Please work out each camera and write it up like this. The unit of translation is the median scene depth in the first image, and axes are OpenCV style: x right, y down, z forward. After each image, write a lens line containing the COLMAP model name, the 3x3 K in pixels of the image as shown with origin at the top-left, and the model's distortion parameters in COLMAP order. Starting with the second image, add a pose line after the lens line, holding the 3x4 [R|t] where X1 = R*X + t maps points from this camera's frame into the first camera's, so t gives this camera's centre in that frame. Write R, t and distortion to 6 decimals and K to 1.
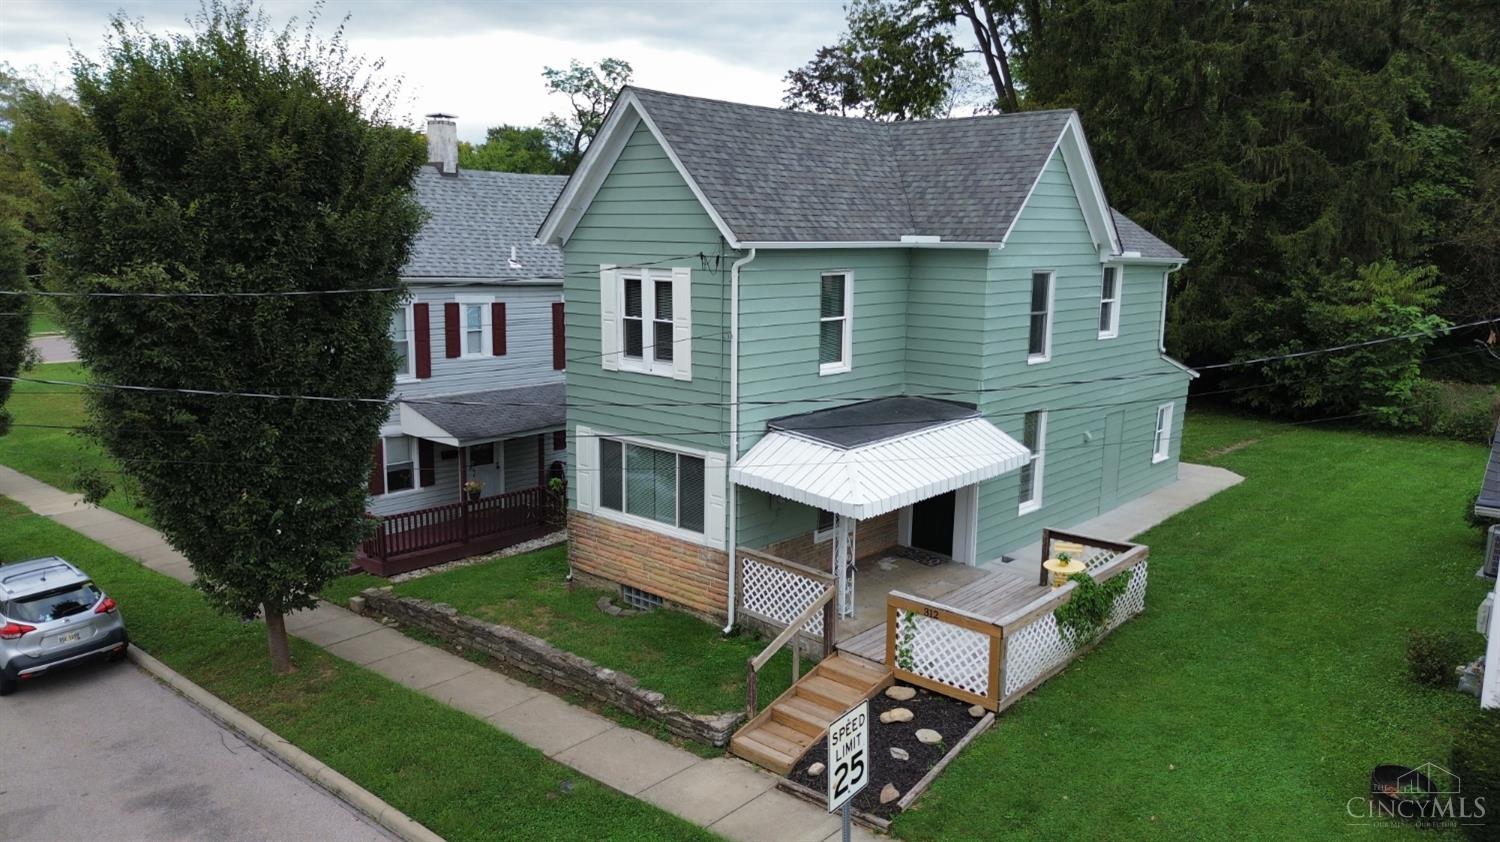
lens RADIAL K [[1082.6, 0, 750.0], [0, 1082.6, 421.0], [0, 0, 1]] dist [0.045655, -0.001423]
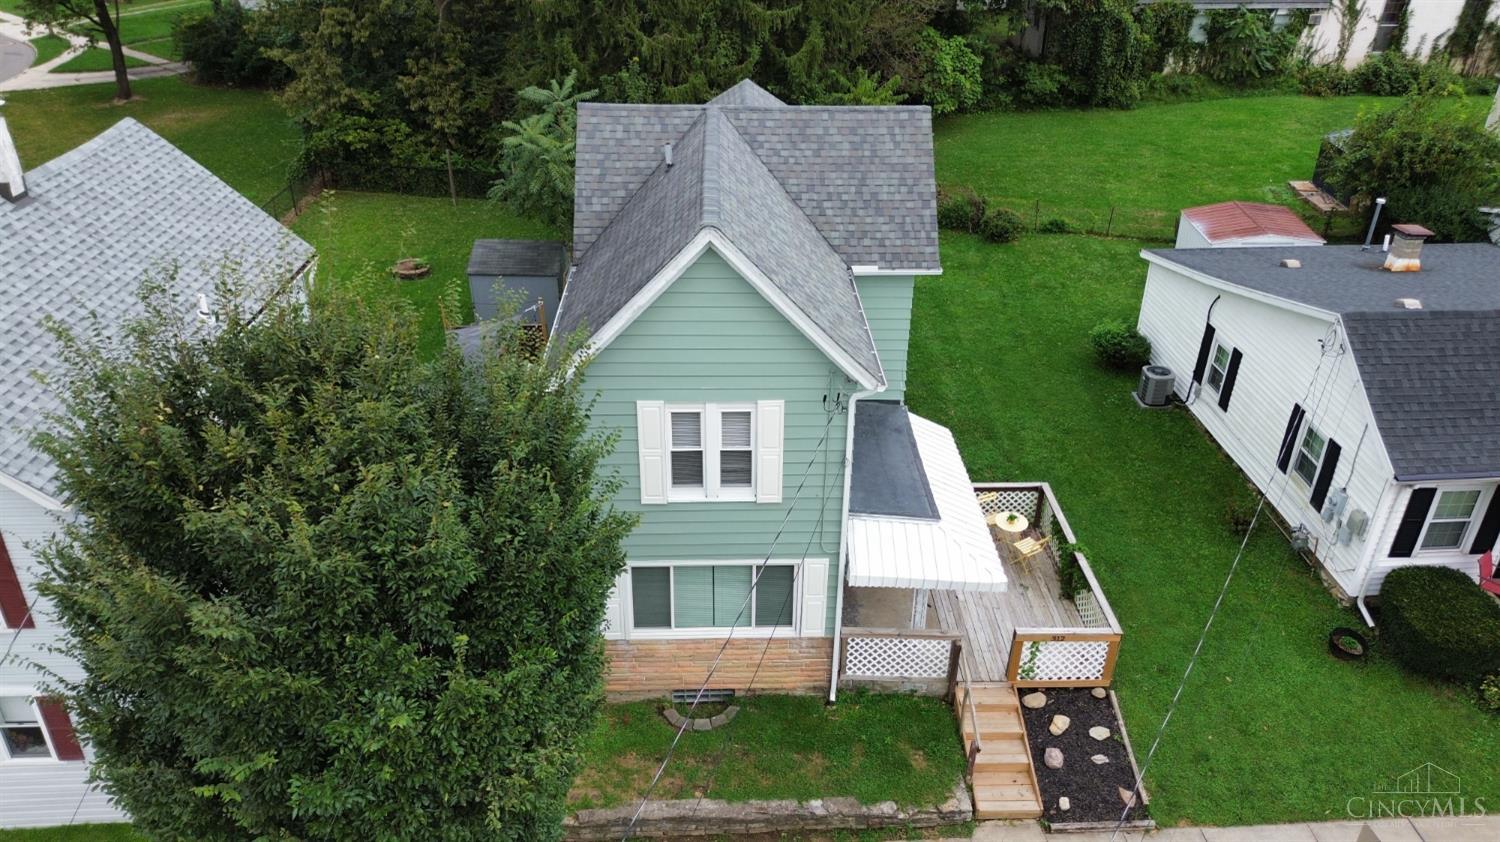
lens RADIAL K [[1082.6, 0, 750.0], [0, 1082.6, 421.0], [0, 0, 1]] dist [0.045655, -0.001423]
pose [[0.713620, -0.338870, 0.613118, -0.626617], [0.111740, 0.919073, 0.377914, -0.459889], [-0.691564, -0.201177, 0.693734, 0.355352]]
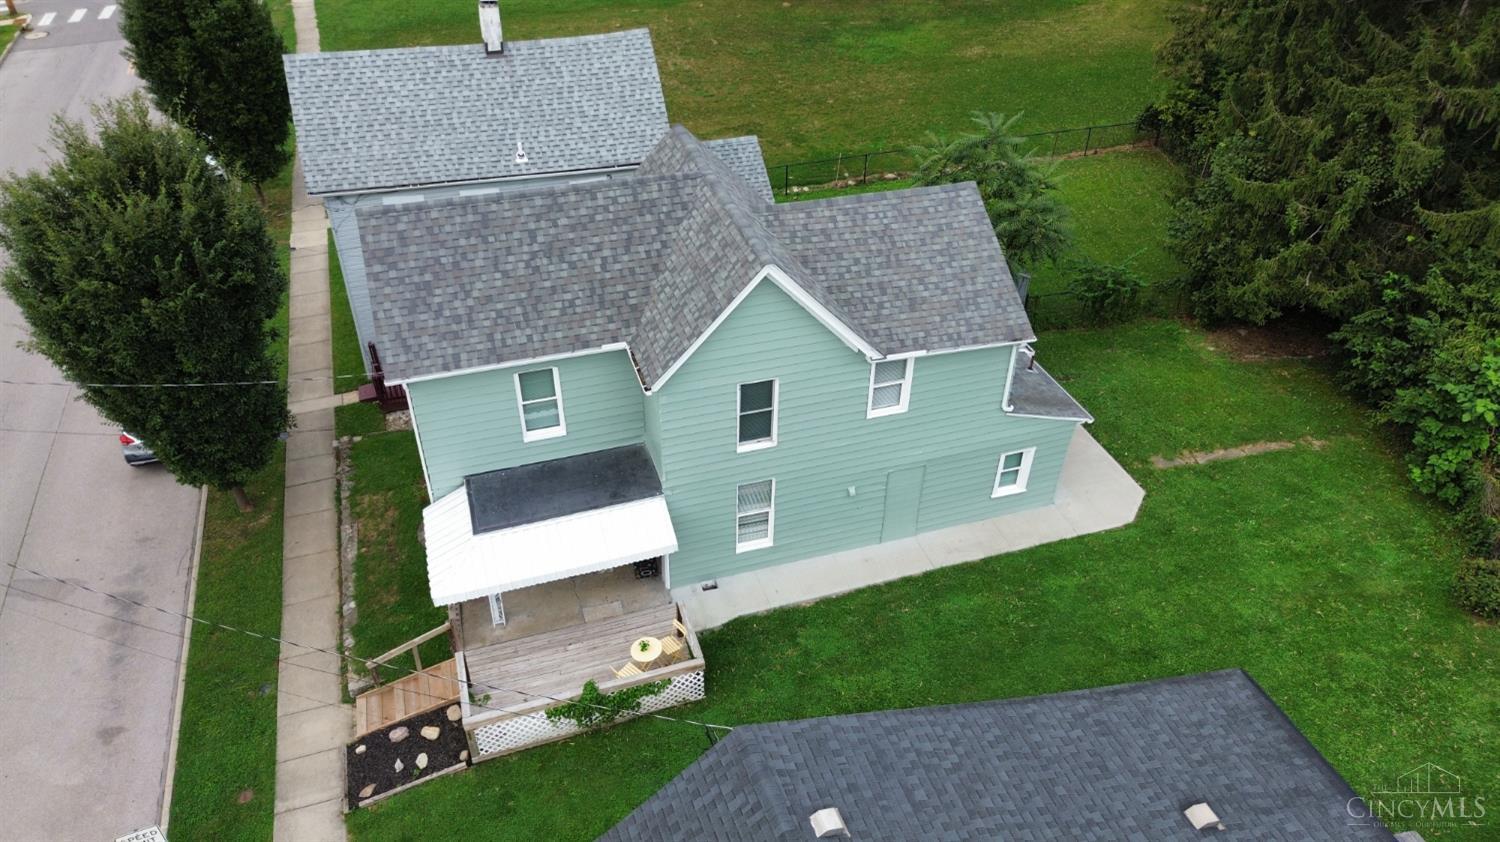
lens RADIAL K [[1082.6, 0, 750.0], [0, 1082.6, 421.0], [0, 0, 1]] dist [0.045655, -0.001423]
pose [[0.860993, 0.305449, -0.406684, 0.797719], [-0.086722, 0.876043, 0.474372, -0.684384], [0.501169, -0.373162, 0.780756, 0.170571]]
